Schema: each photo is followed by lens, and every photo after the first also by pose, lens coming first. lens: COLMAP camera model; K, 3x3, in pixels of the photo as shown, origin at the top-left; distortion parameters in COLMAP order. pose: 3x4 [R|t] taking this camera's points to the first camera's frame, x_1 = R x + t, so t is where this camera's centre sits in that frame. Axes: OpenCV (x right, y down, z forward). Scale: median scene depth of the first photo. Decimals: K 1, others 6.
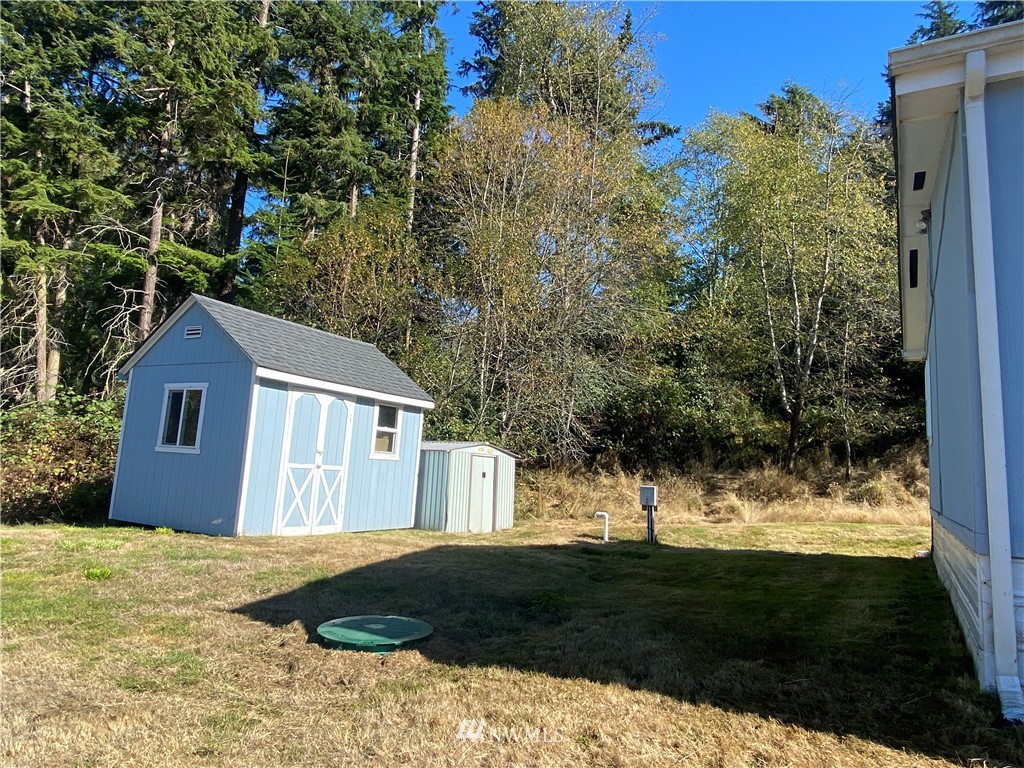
lens RADIAL K [[641.1, 0, 512.5], [0, 641.1, 382.4], [0, 0, 1]] dist [0.003978, -0.000348]
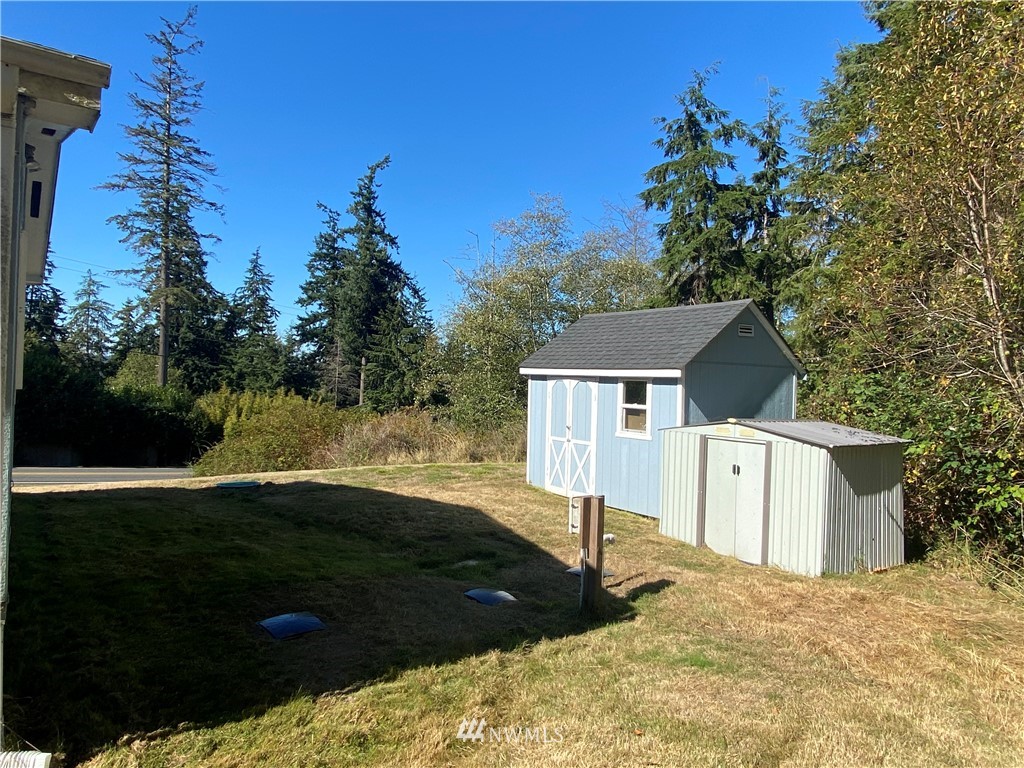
lens RADIAL K [[641.1, 0, 515.4], [0, 641.1, 381.1], [0, 0, 1]] dist [0.003978, -0.000348]
pose [[-0.403317, -0.069107, -0.912447, 0.730690], [0.071146, 0.991757, -0.106562, 0.124535], [0.912290, -0.107895, -0.395076, 1.217336]]
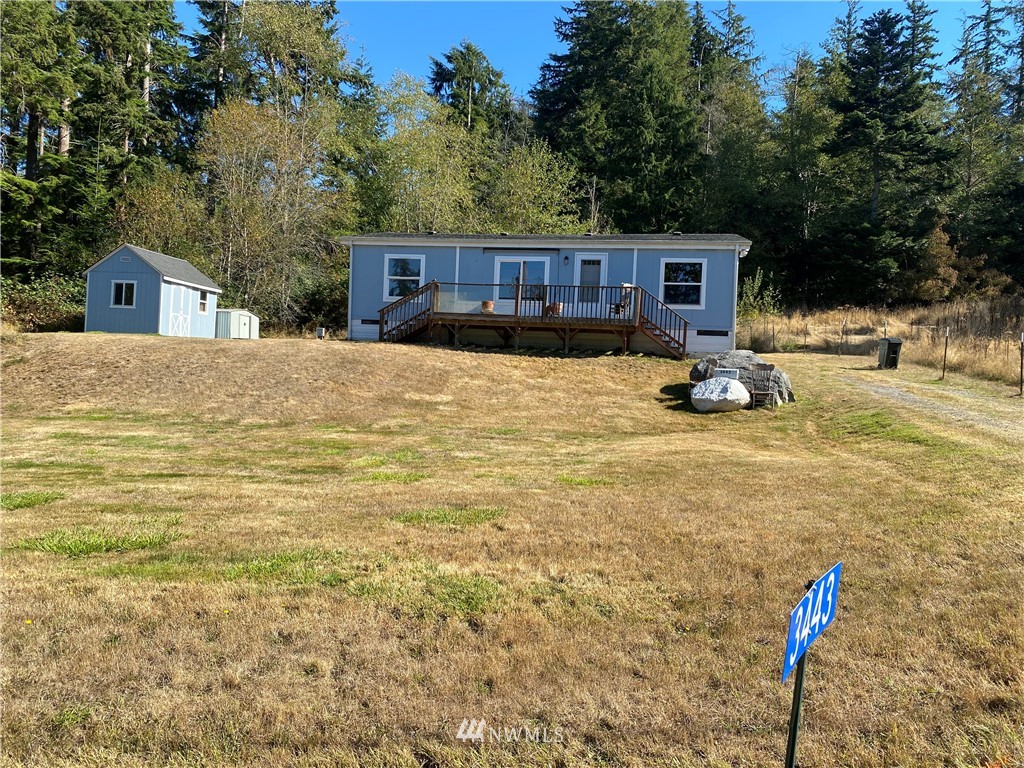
lens RADIAL K [[777.0, 0, 501.2], [0, 777.0, 383.0], [0, 0, 1]] dist [0.032808, -0.029719]
pose [[0.939667, -0.013722, 0.341815, -0.152776], [-0.039035, 0.988368, 0.146986, -0.091140], [-0.339856, -0.151461, 0.928201, -2.009395]]
